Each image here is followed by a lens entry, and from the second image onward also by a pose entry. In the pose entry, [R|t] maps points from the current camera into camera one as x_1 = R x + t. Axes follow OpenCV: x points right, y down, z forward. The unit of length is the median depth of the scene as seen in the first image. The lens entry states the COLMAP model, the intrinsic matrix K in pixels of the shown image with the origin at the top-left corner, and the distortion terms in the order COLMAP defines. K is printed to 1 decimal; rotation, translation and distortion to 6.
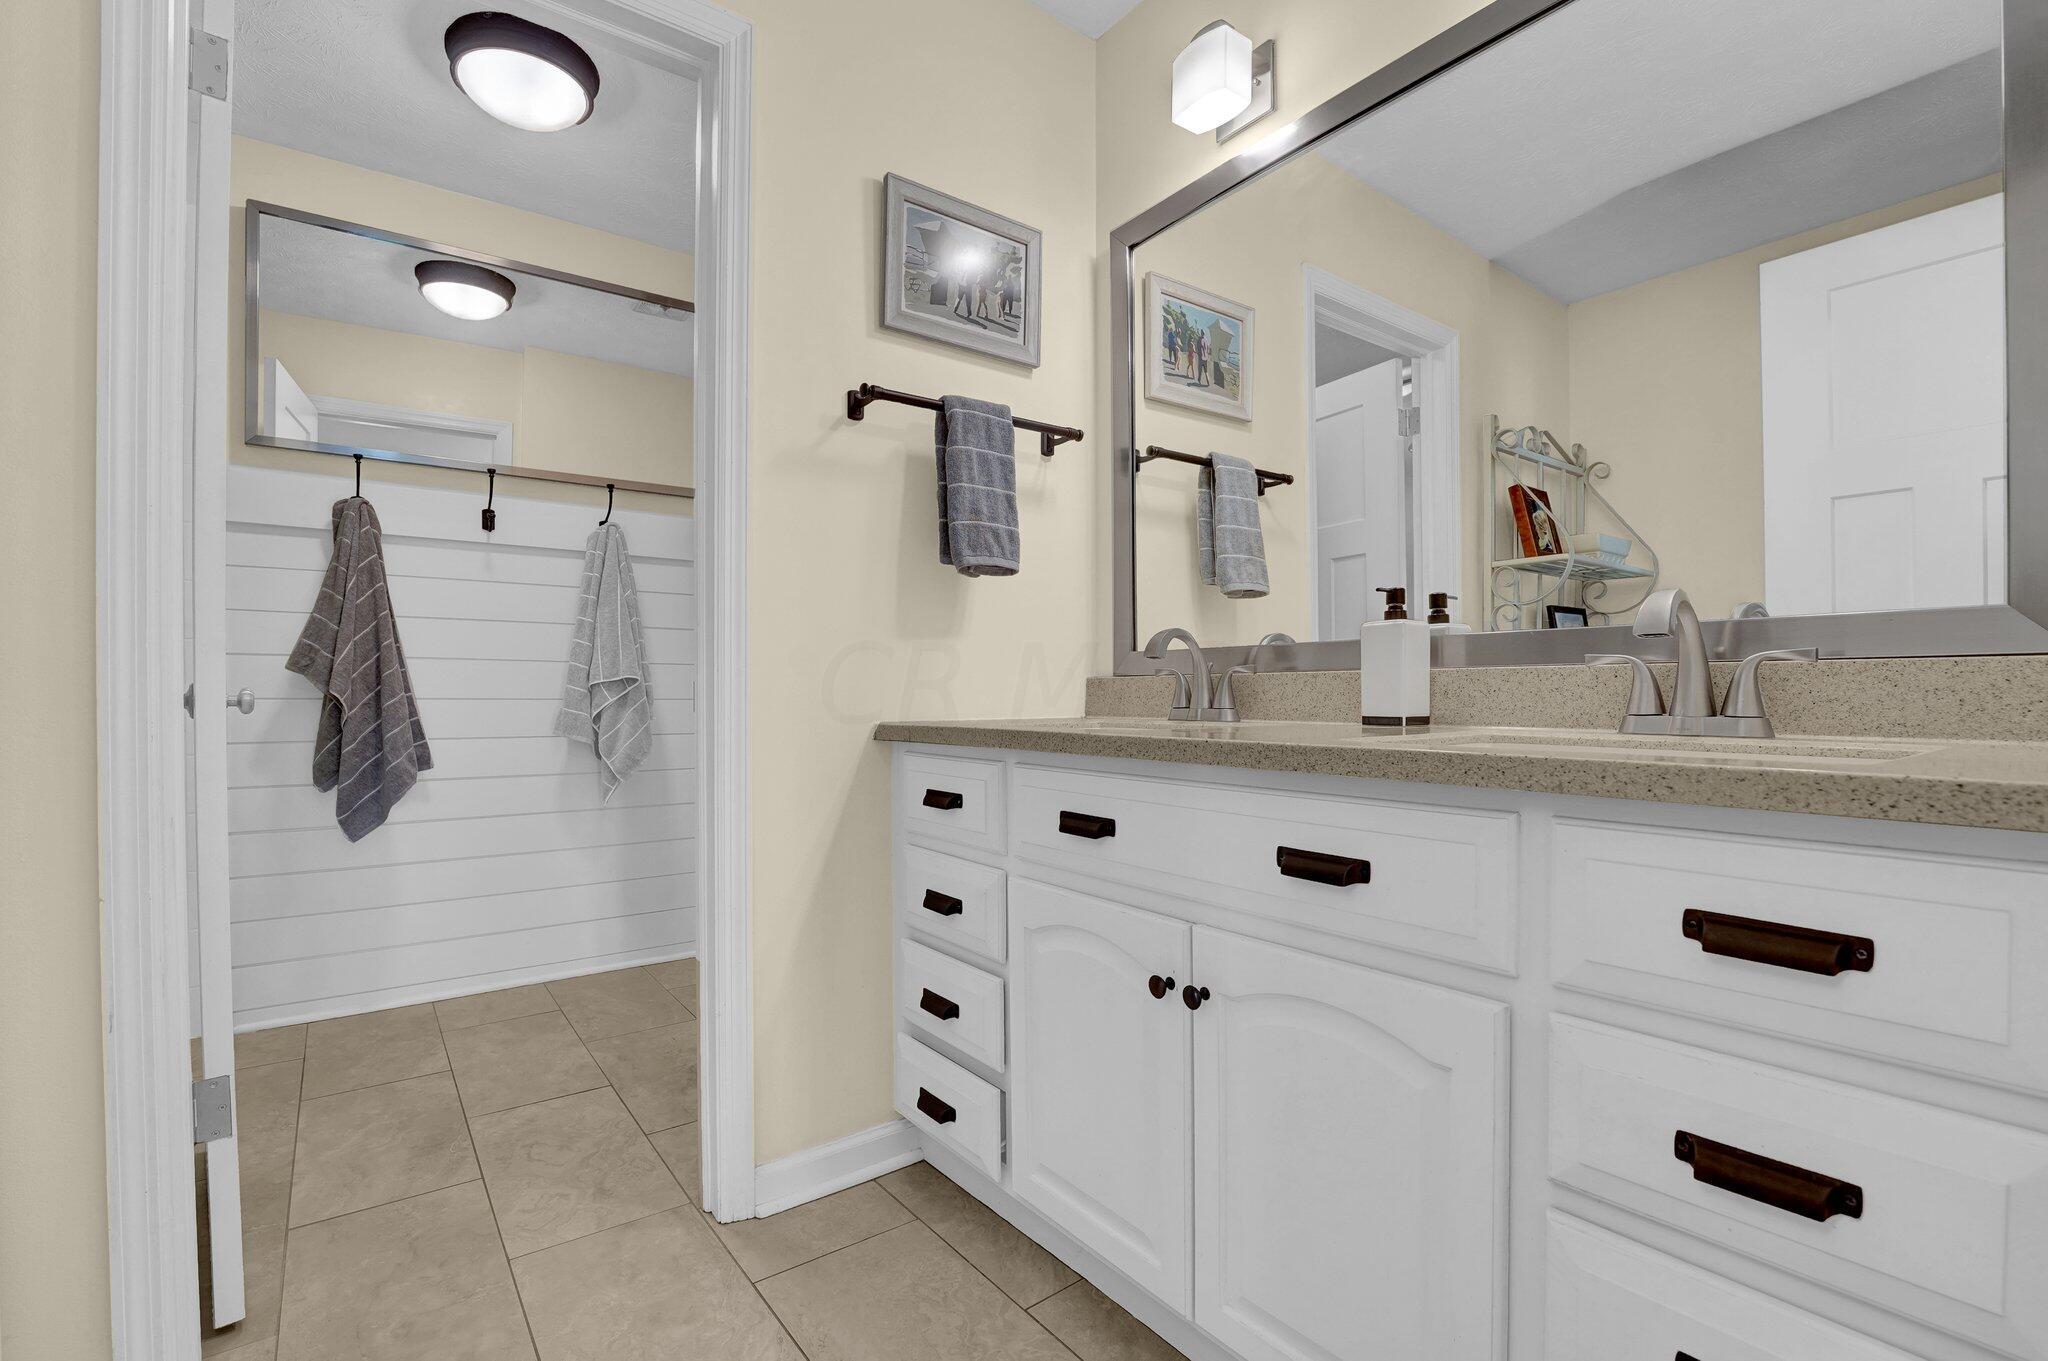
lens RADIAL K [[929.4, 0, 1024.0], [0, 929.4, 680.5], [0, 0, 1]] dist [-0.024553, 0.000079]
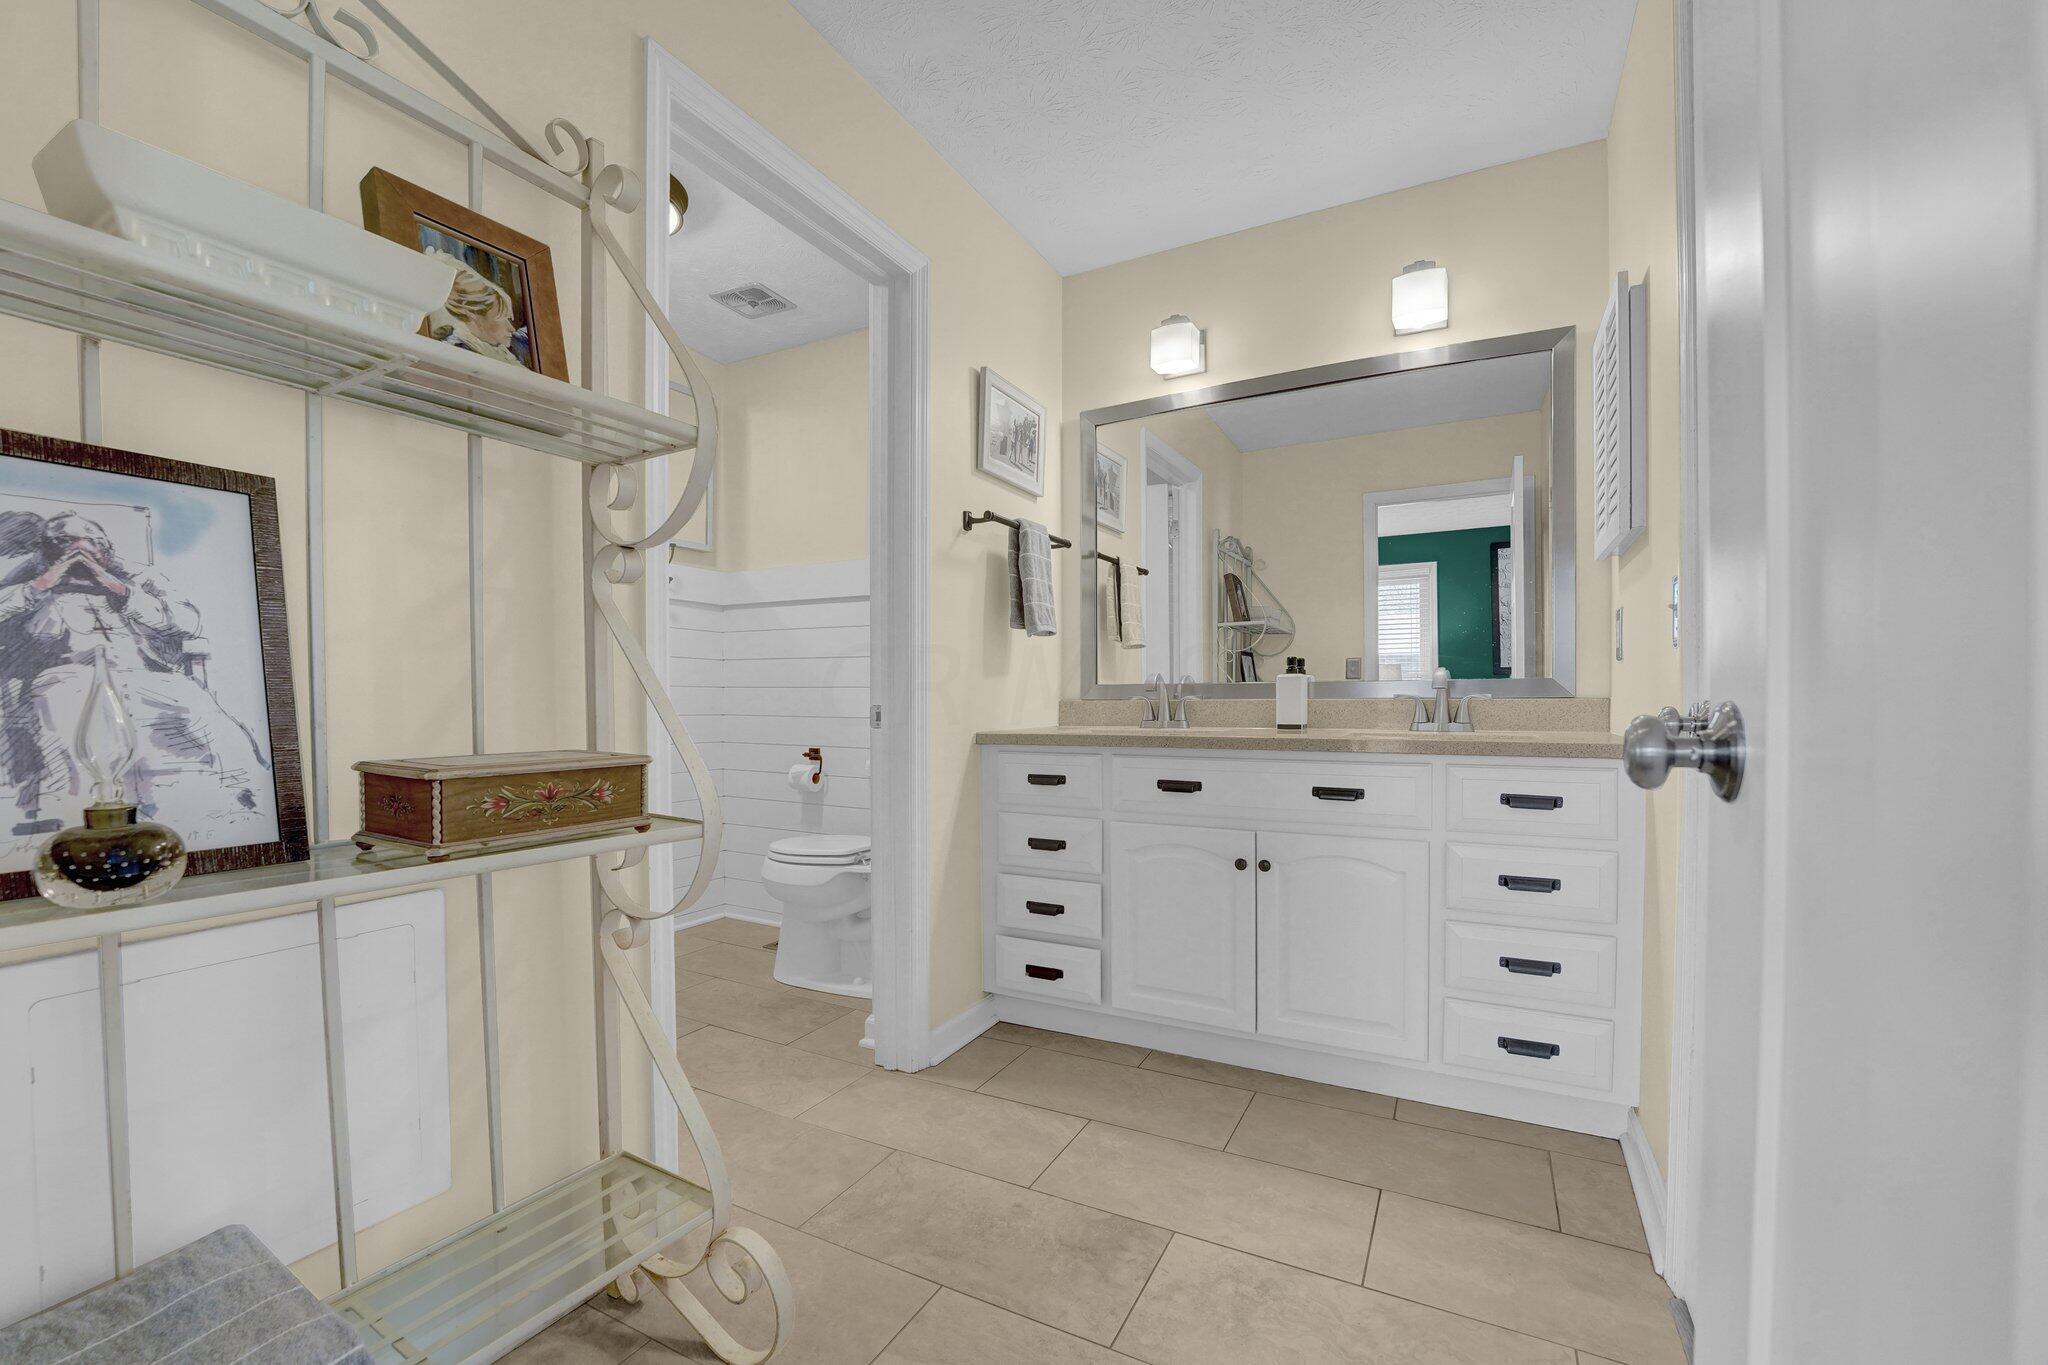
lens RADIAL K [[882.1, 0, 1005.8], [0, 882.1, 692.9], [0, 0, 1]] dist [-0.017611, 0.000339]
pose [[0.905563, 0.001208, 0.424211, -0.727072], [-0.002804, 0.999991, 0.003139, -0.024288], [-0.424203, -0.004032, 0.905558, -0.314147]]
